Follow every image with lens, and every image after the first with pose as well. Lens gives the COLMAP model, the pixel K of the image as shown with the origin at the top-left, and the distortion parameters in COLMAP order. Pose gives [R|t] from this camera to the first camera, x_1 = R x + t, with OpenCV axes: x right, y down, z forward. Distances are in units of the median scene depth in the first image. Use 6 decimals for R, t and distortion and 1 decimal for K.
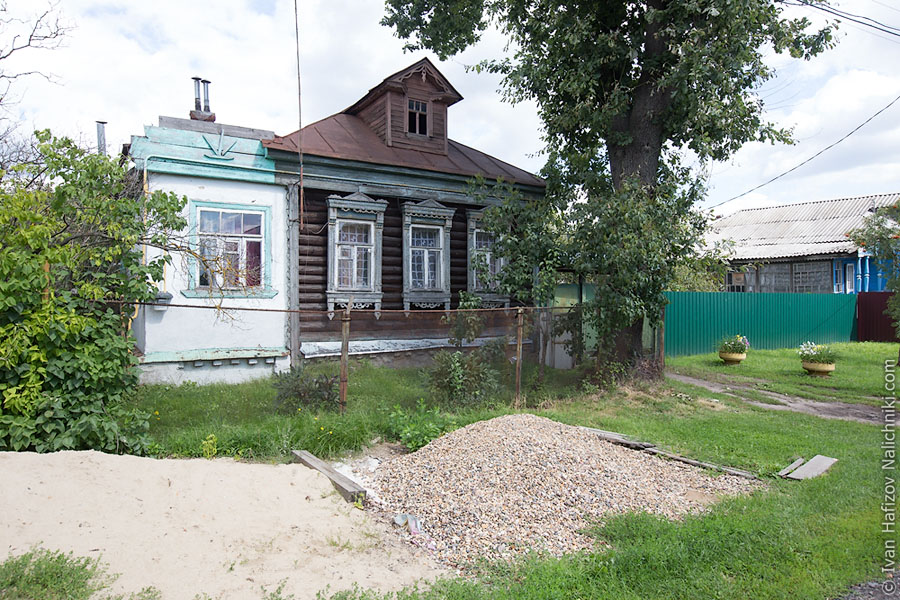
lens RADIAL K [[626.0, 0, 450.5], [0, 626.0, 299.0], [0, 0, 1]] dist [-0.011637, 0.002257]
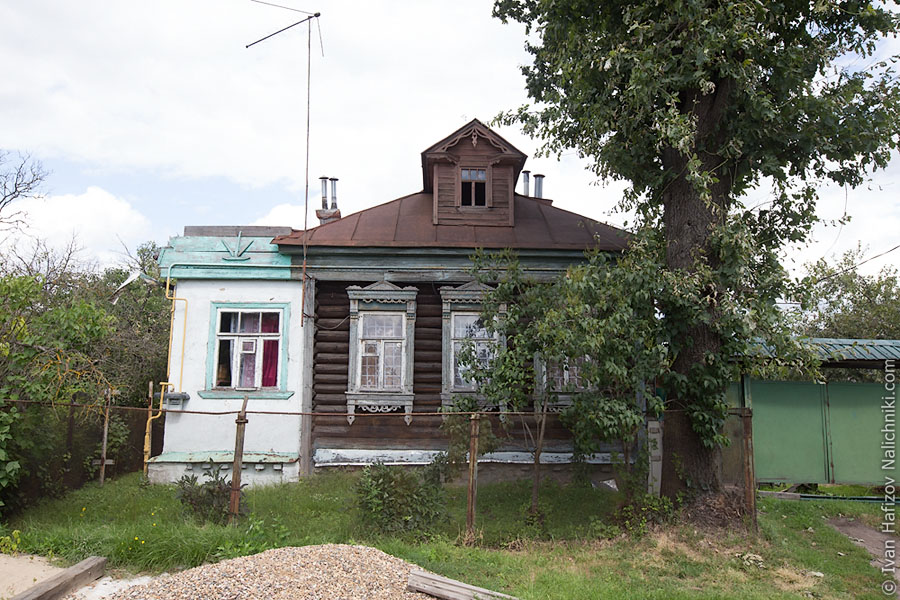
lens RADIAL K [[753.3, 0, 450.3], [0, 753.3, 301.6], [0, 0, 1]] dist [-0.007361, 0.000571]
pose [[0.850396, -0.064652, -0.522156, 0.502353], [-0.005196, 0.991341, -0.131209, -0.000115], [0.526118, 0.114293, 0.842697, 0.149250]]
